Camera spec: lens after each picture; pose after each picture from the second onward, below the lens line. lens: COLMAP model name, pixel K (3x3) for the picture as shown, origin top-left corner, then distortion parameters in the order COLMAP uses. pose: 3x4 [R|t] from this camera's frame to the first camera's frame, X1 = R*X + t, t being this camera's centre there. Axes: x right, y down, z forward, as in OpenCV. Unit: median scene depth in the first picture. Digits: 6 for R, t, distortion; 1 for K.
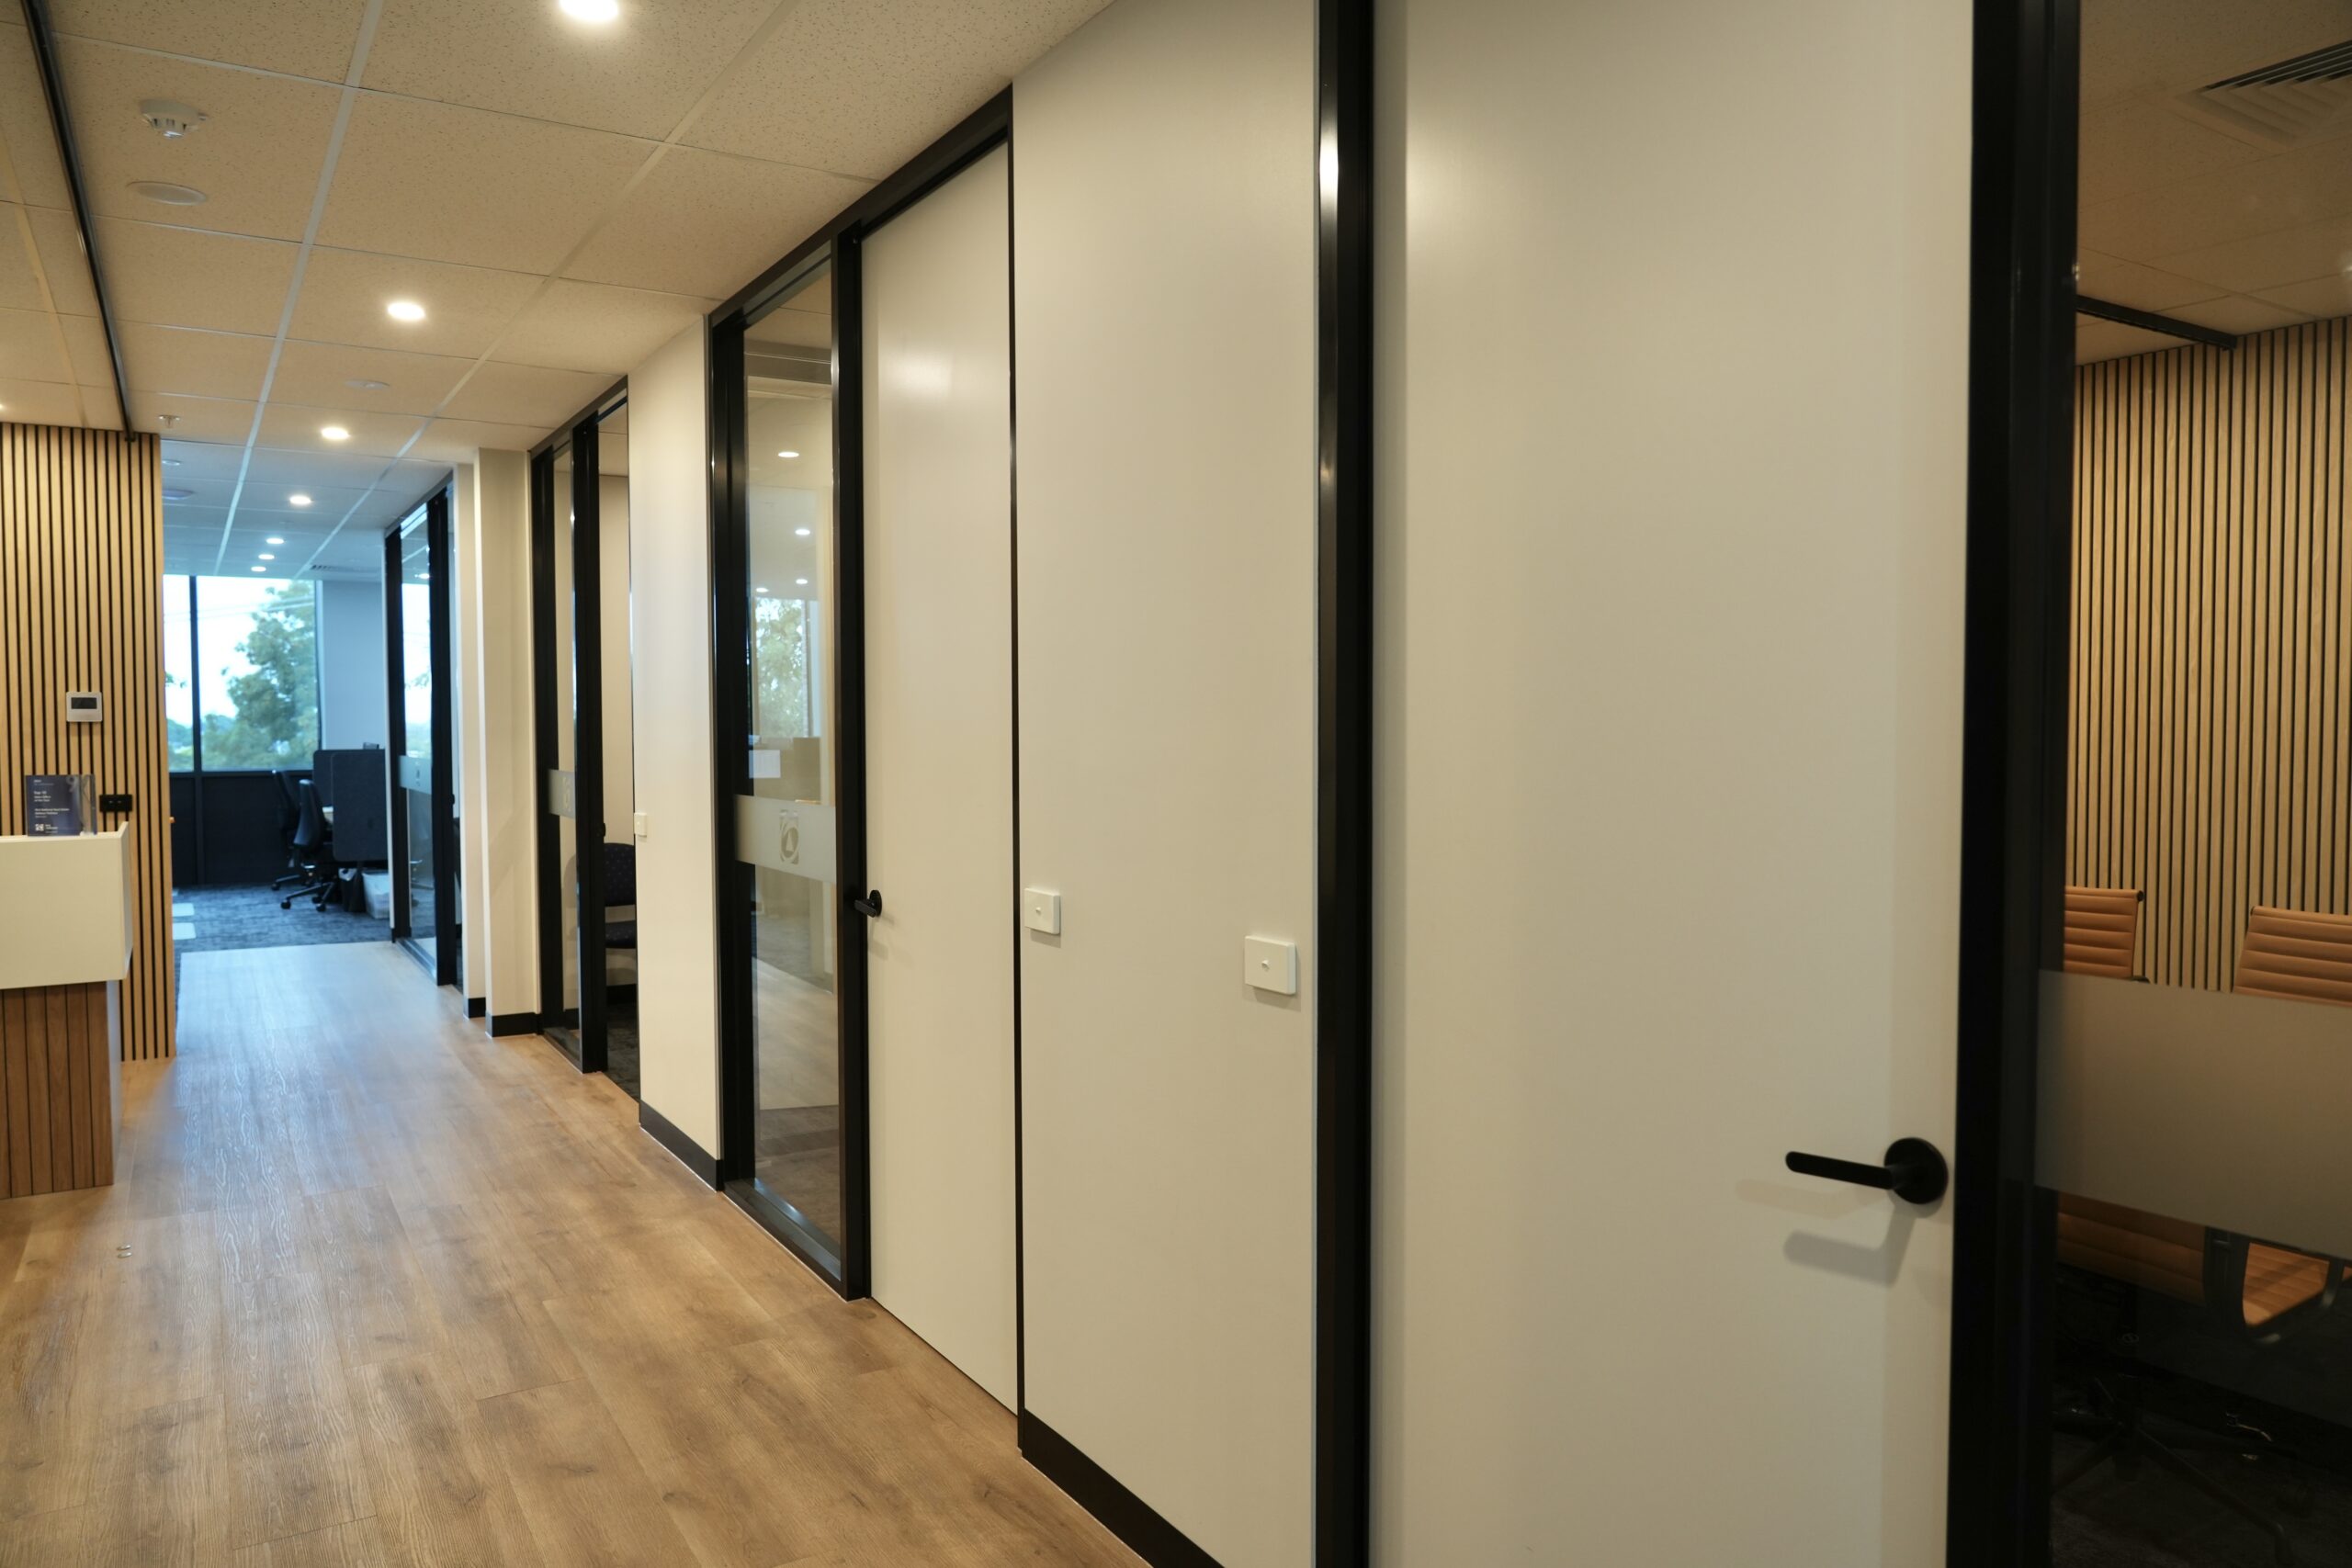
lens RADIAL K [[1589.1, 0, 1194.3], [0, 1589.1, 784.5], [0, 0, 1]] dist [-0.028418, 0.018298]
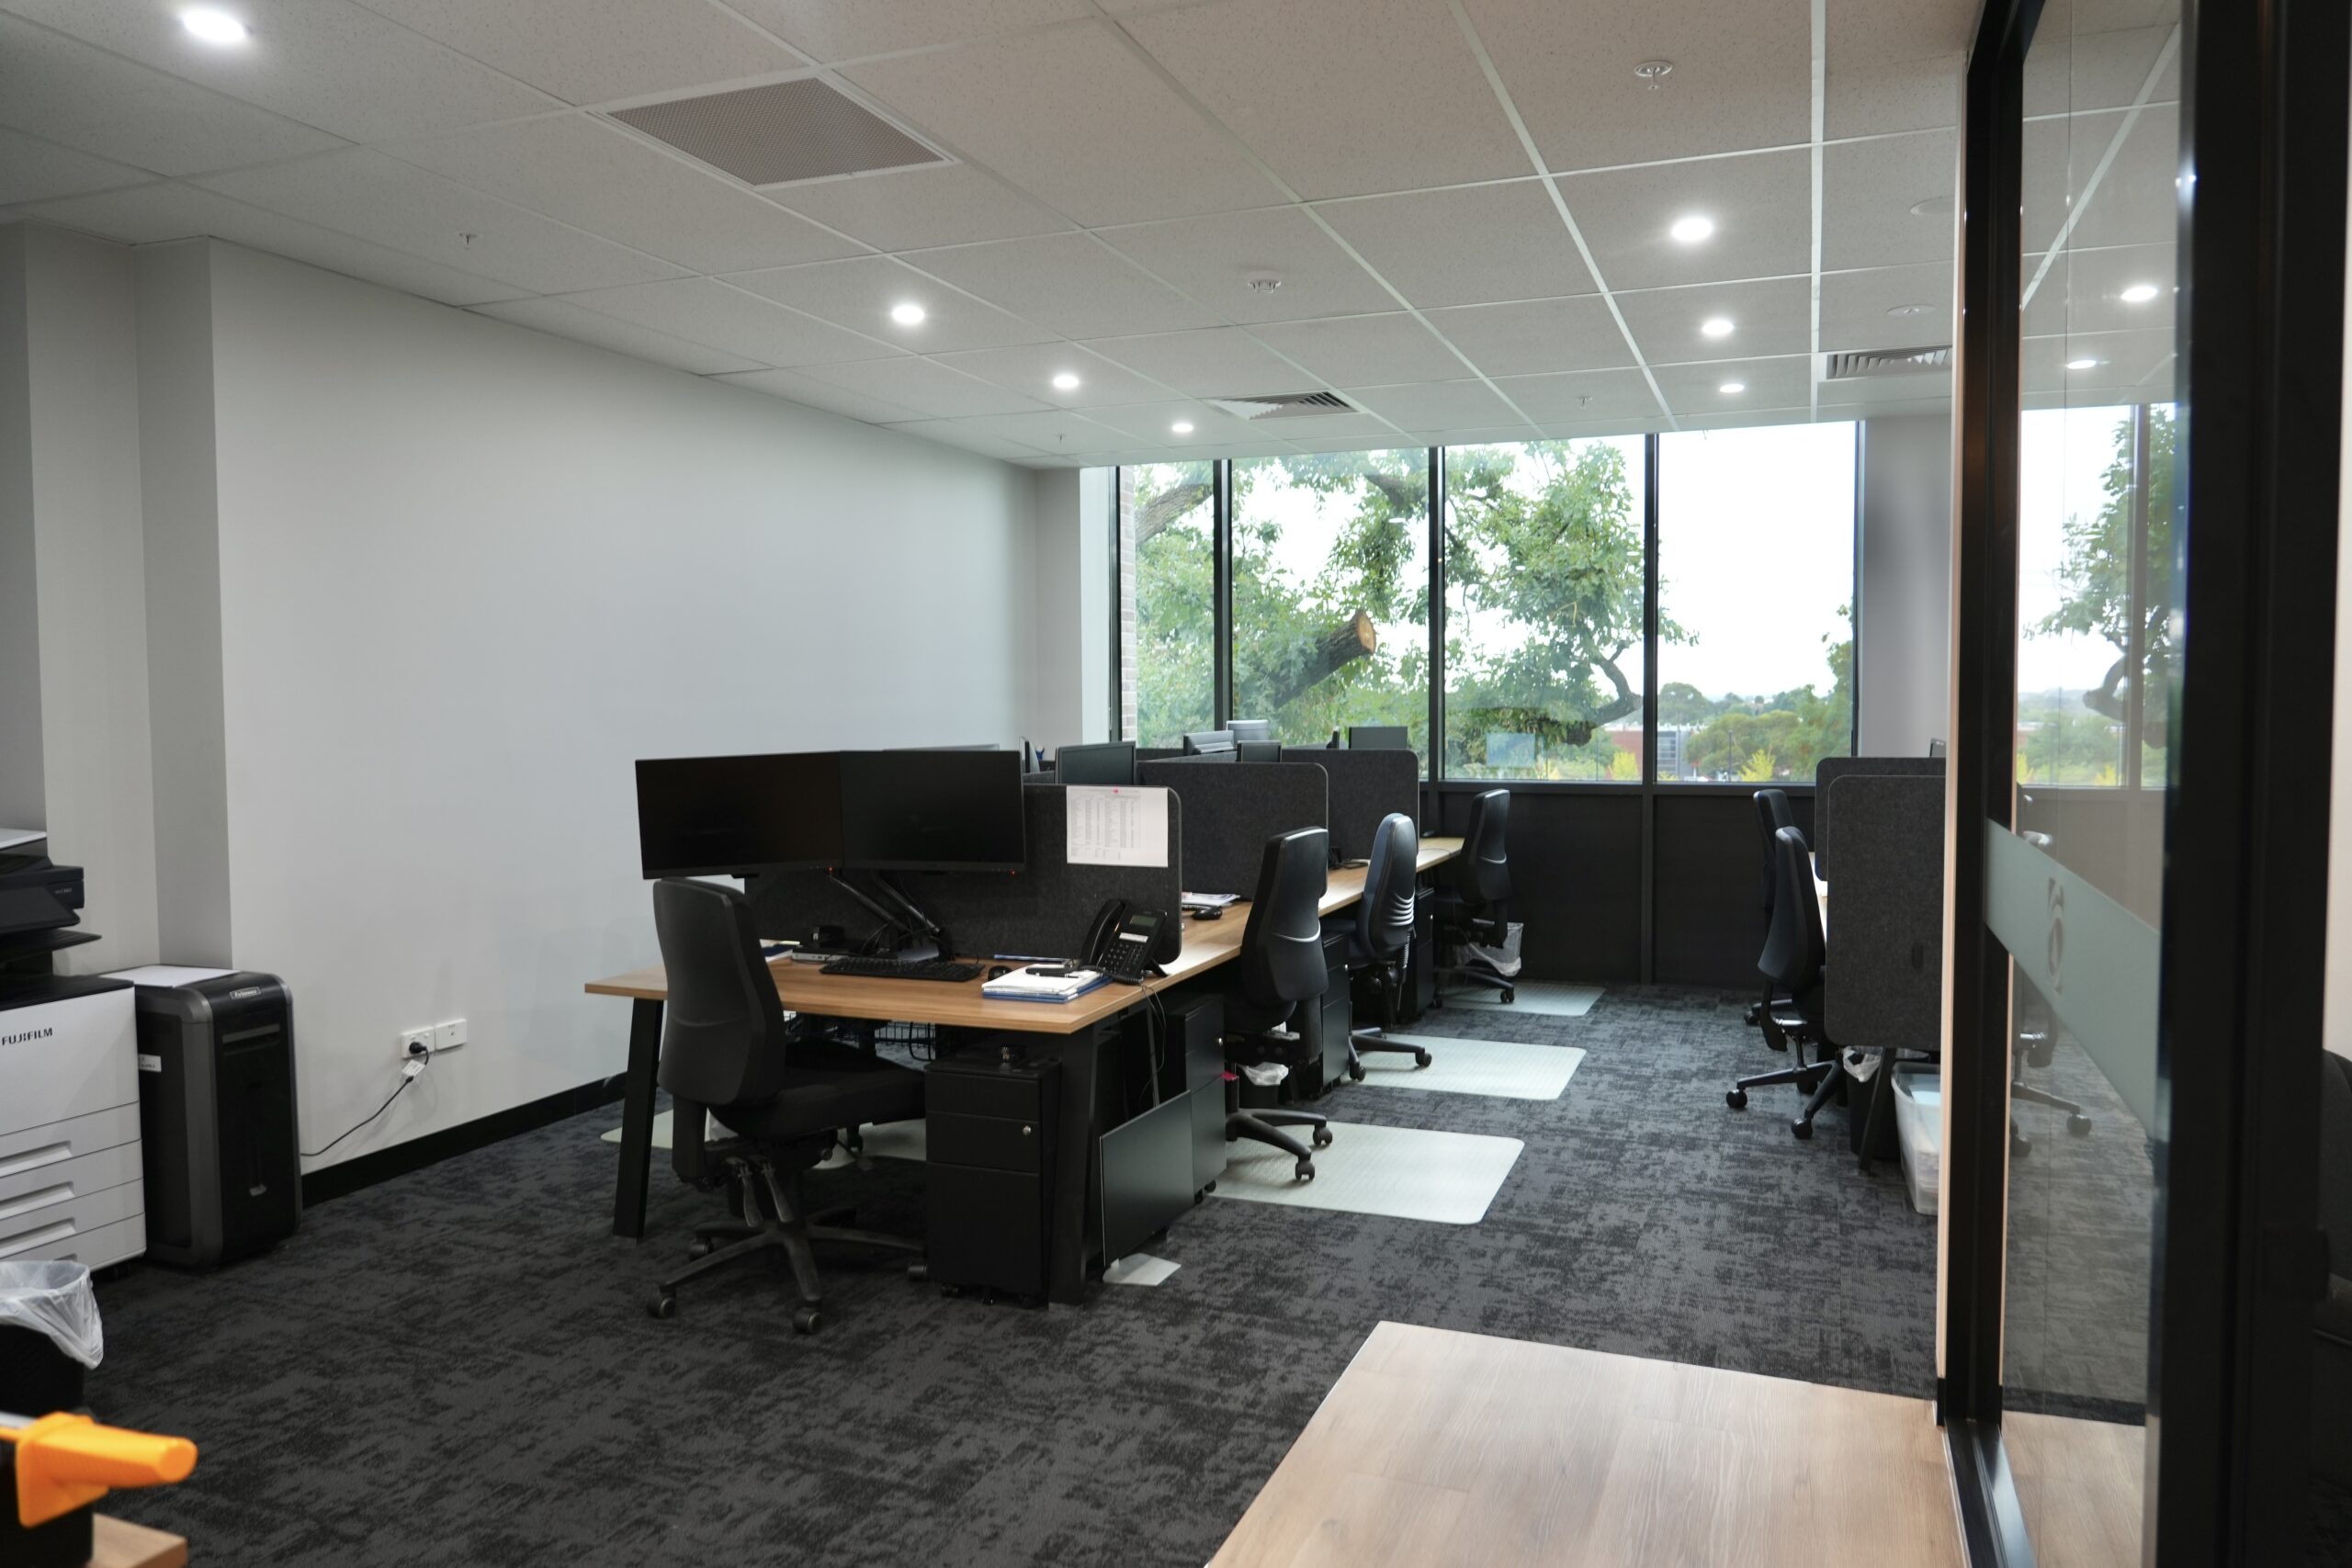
lens RADIAL K [[1589.1, 0, 1175.6], [0, 1589.1, 798.8], [0, 0, 1]] dist [-0.028418, 0.018298]
pose [[0.575301, 0.049220, -0.816459, -0.721433], [-0.026645, 0.998786, 0.041436, -0.061283], [0.817508, -0.002084, 0.575914, 1.455374]]
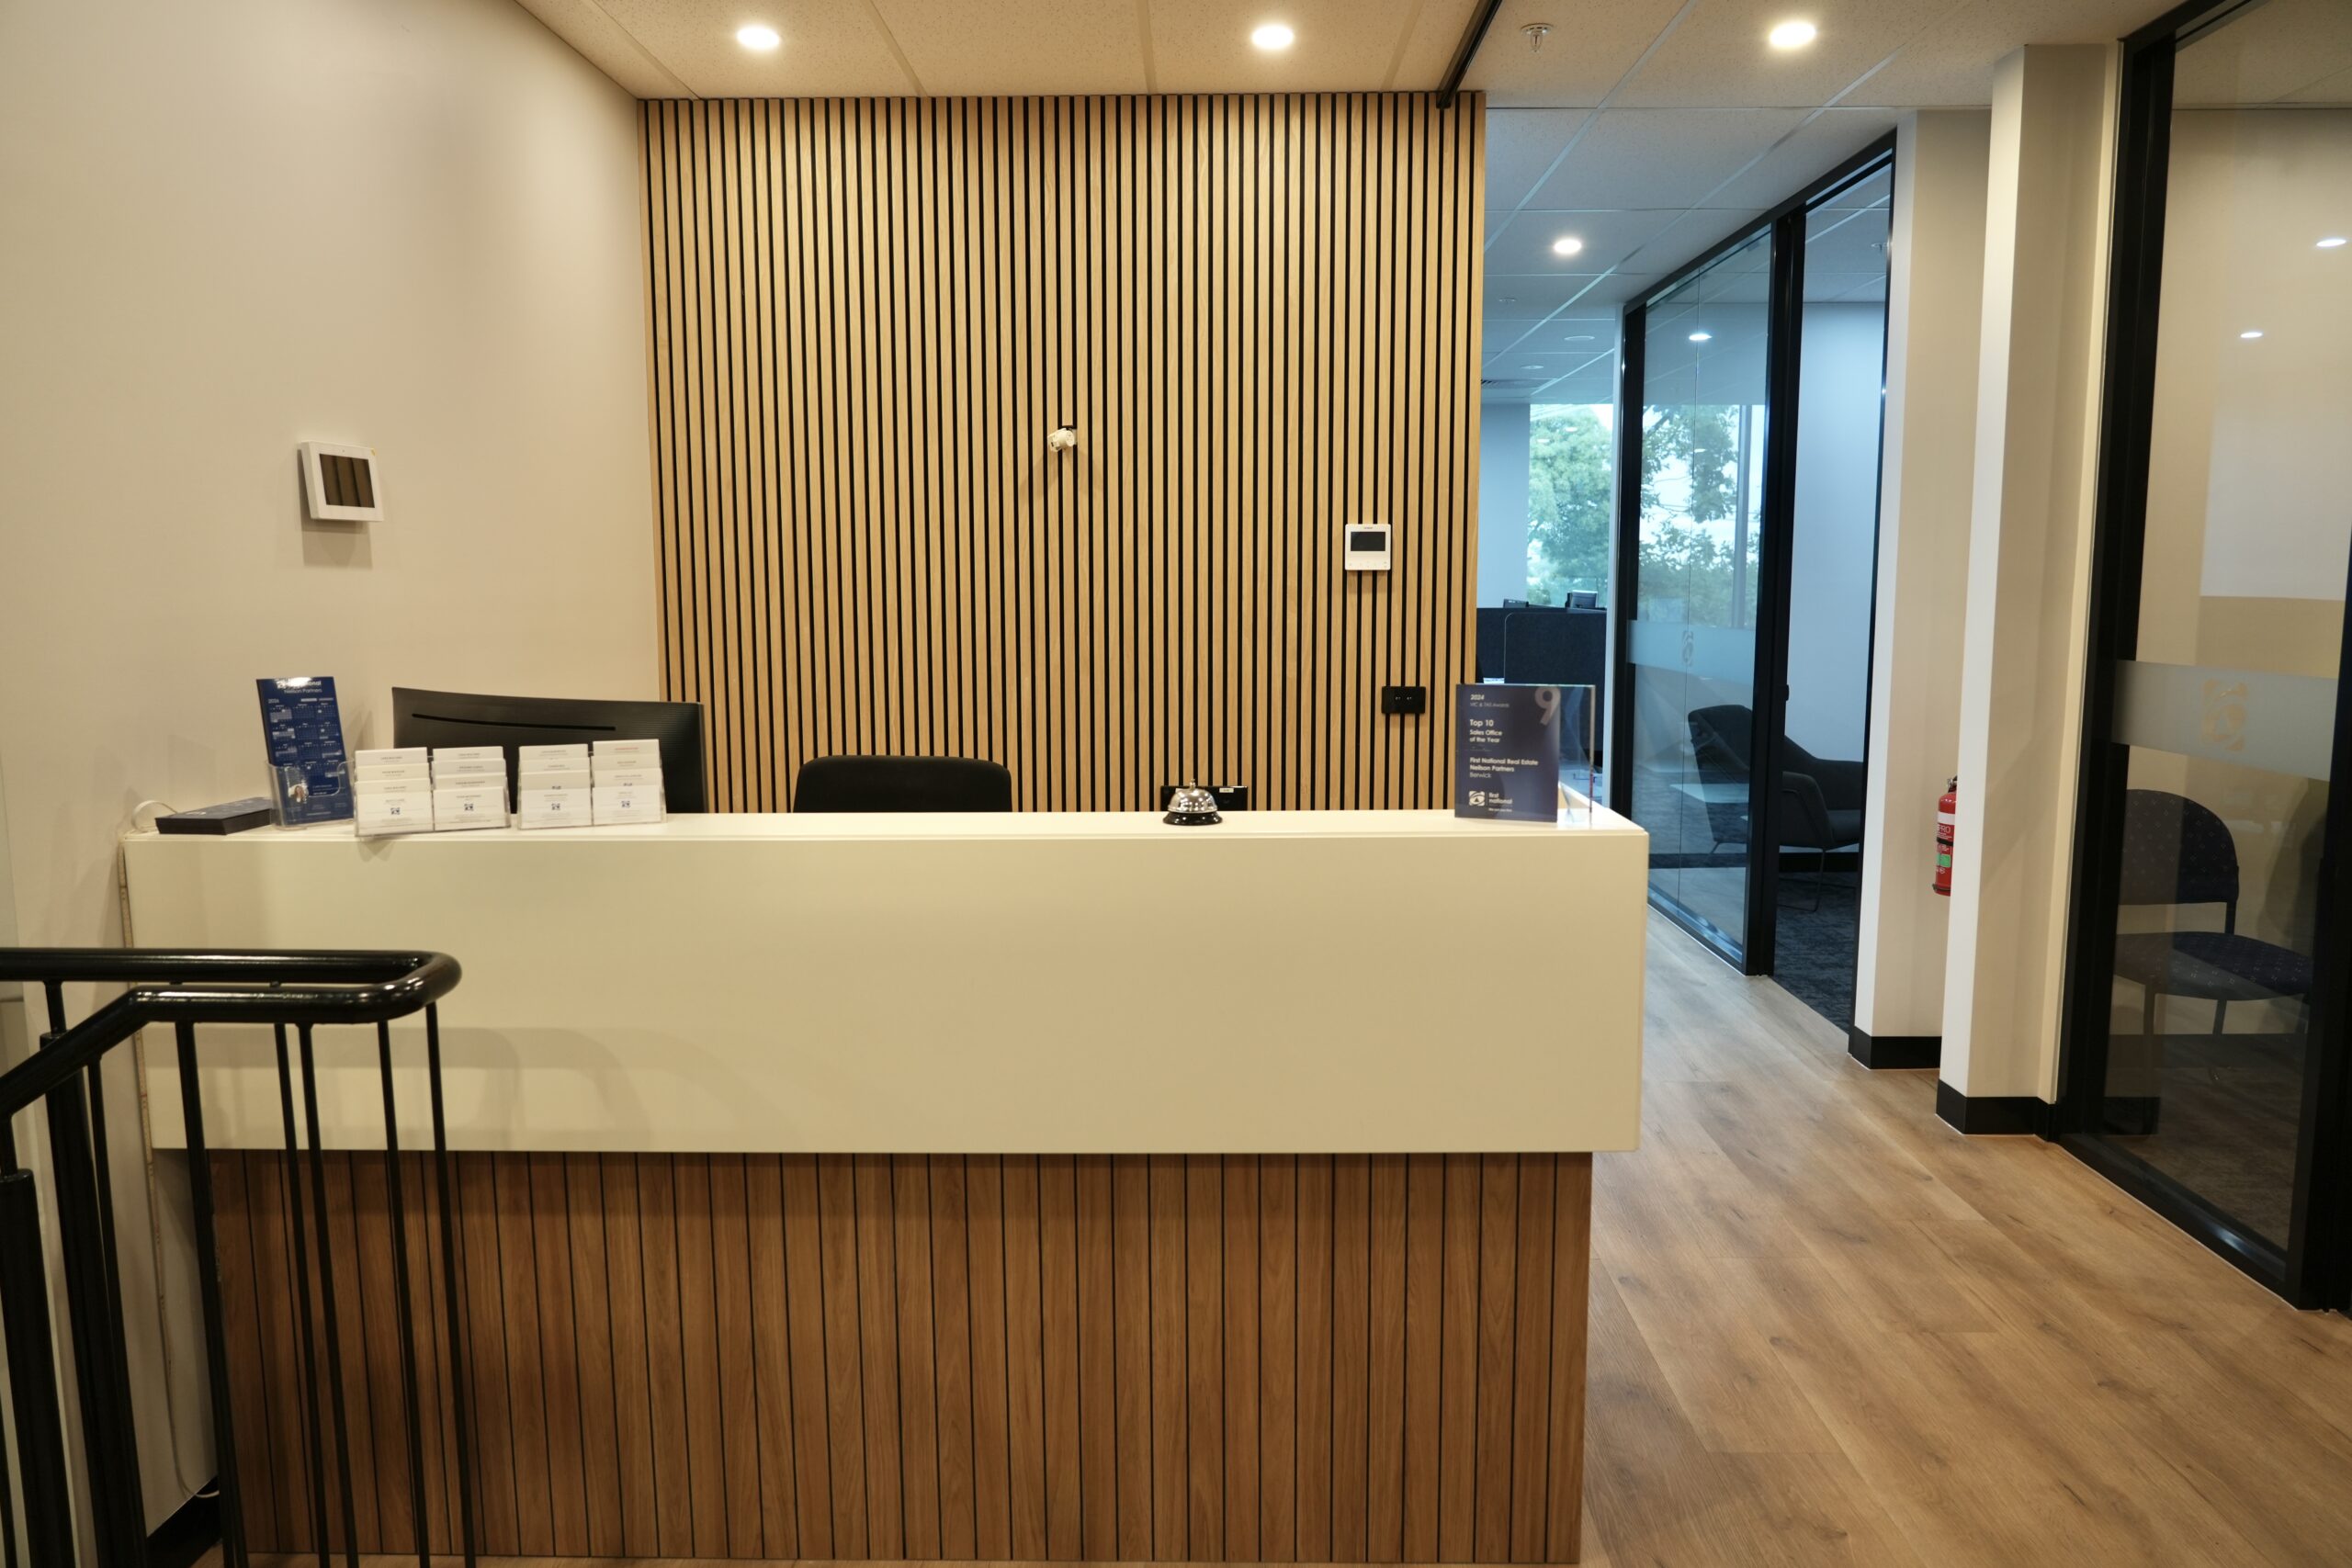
lens RADIAL K [[1589.1, 0, 1177.8], [0, 1589.1, 780.6], [0, 0, 1]] dist [-0.028418, 0.018298]
pose [[0.829256, 0.068209, -0.554691, -0.549439], [-0.018598, 0.995342, 0.094592, -0.019995], [0.558560, -0.068125, 0.826662, 0.569303]]
